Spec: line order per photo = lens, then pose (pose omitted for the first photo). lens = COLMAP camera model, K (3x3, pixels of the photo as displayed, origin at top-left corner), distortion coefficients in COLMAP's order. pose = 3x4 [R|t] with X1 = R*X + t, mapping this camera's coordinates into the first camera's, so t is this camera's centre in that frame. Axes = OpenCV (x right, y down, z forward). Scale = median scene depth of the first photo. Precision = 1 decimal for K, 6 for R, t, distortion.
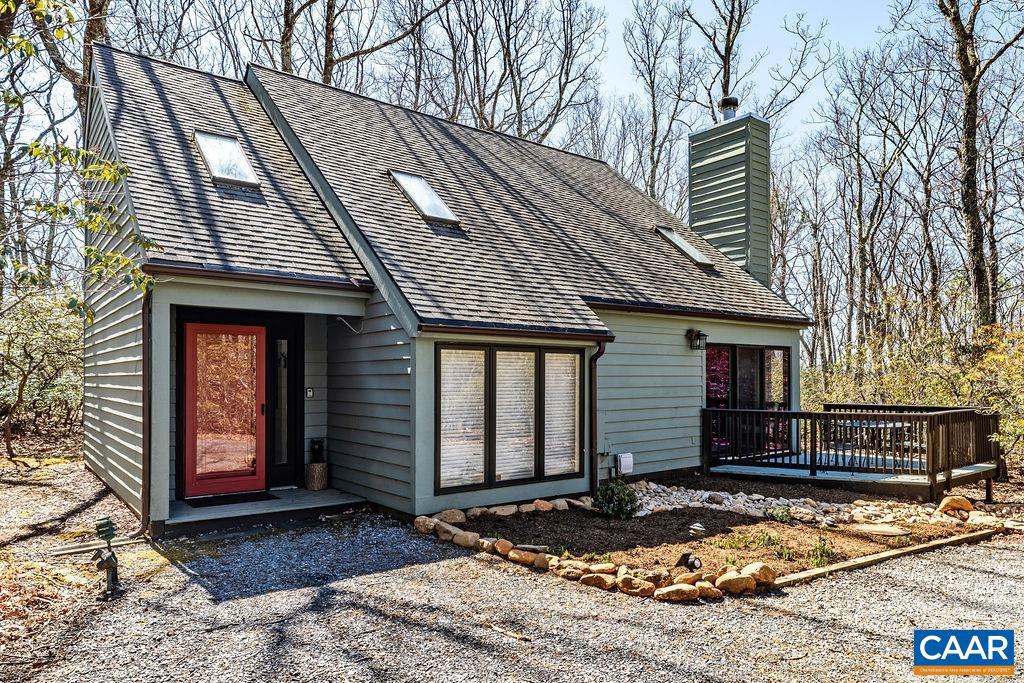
lens RADIAL K [[647.8, 0, 523.7], [0, 647.8, 376.6], [0, 0, 1]] dist [0.016366, 0.002090]
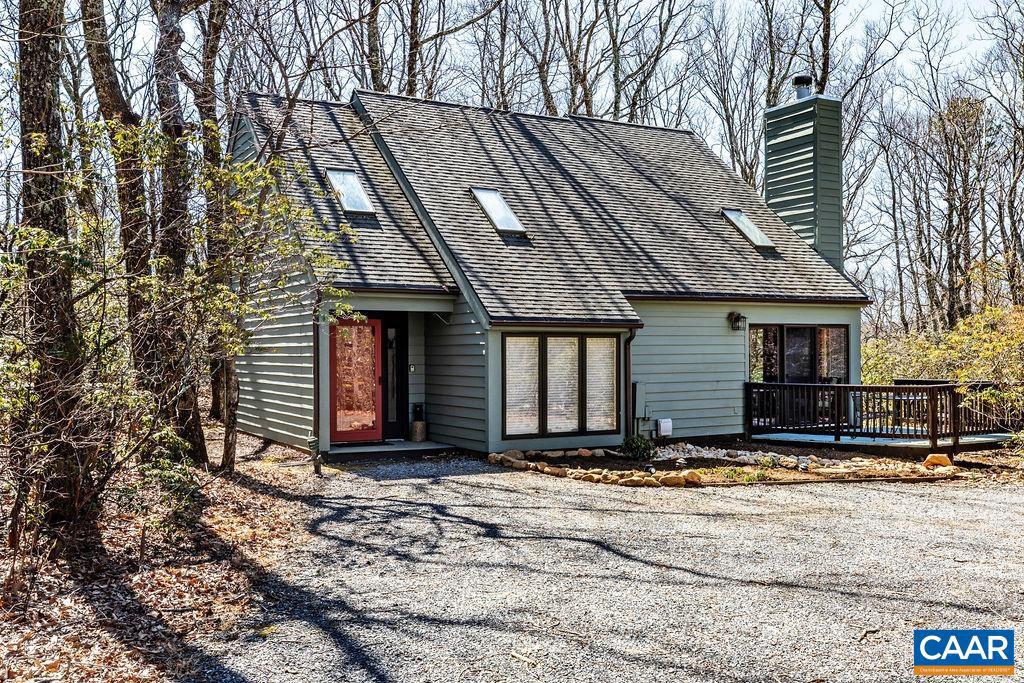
lens RADIAL K [[924.7, 0, 511.9], [0, 924.7, 342.5], [0, 0, 1]] dist [-0.004233, 0.008074]
pose [[0.985950, -0.006804, -0.166904, 0.169759], [0.005703, 0.999959, -0.007073, -0.012689], [0.166945, 0.006022, 0.985948, -0.757560]]
